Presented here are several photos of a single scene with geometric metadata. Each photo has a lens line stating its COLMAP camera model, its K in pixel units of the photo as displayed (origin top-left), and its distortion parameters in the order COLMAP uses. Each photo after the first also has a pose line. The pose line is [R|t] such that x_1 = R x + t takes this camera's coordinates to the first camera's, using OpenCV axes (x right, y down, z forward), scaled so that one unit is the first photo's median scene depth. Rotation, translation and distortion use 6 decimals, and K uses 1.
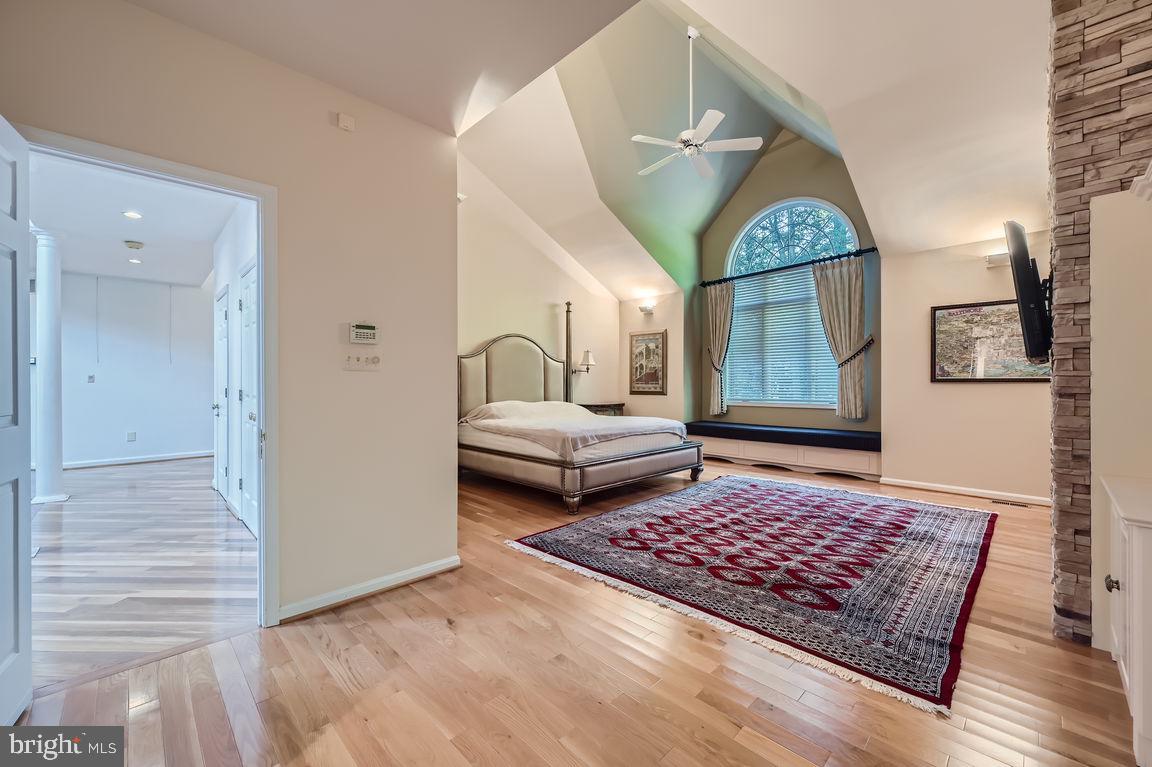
lens RADIAL K [[455.1, 0, 575.3], [0, 455.1, 381.4], [0, 0, 1]] dist [-0.000779, 0.000022]
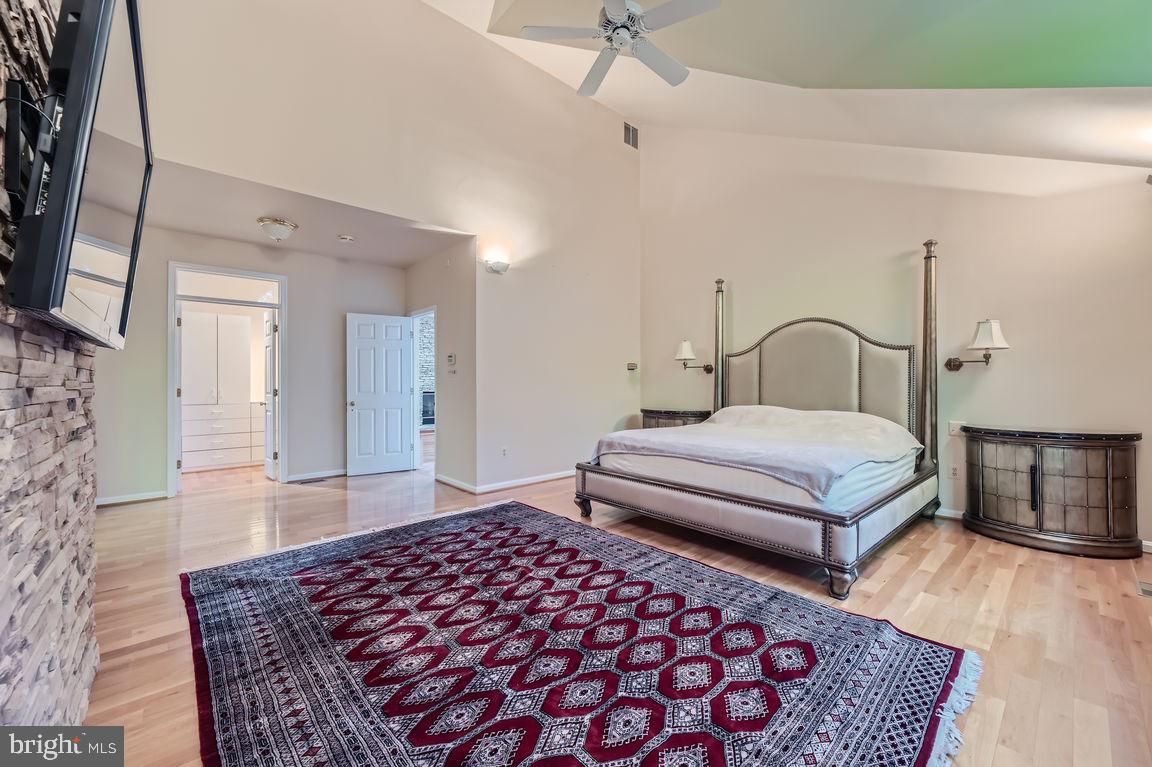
lens RADIAL K [[454.7, 0, 577.1], [0, 454.7, 385.3], [0, 0, 1]] dist [-0.001517, -0.000019]
pose [[-0.038130, 0.002755, -0.999269, 0.694852], [-0.000692, 0.999996, 0.002784, 0.004091], [0.999273, 0.000798, -0.038128, 0.722137]]
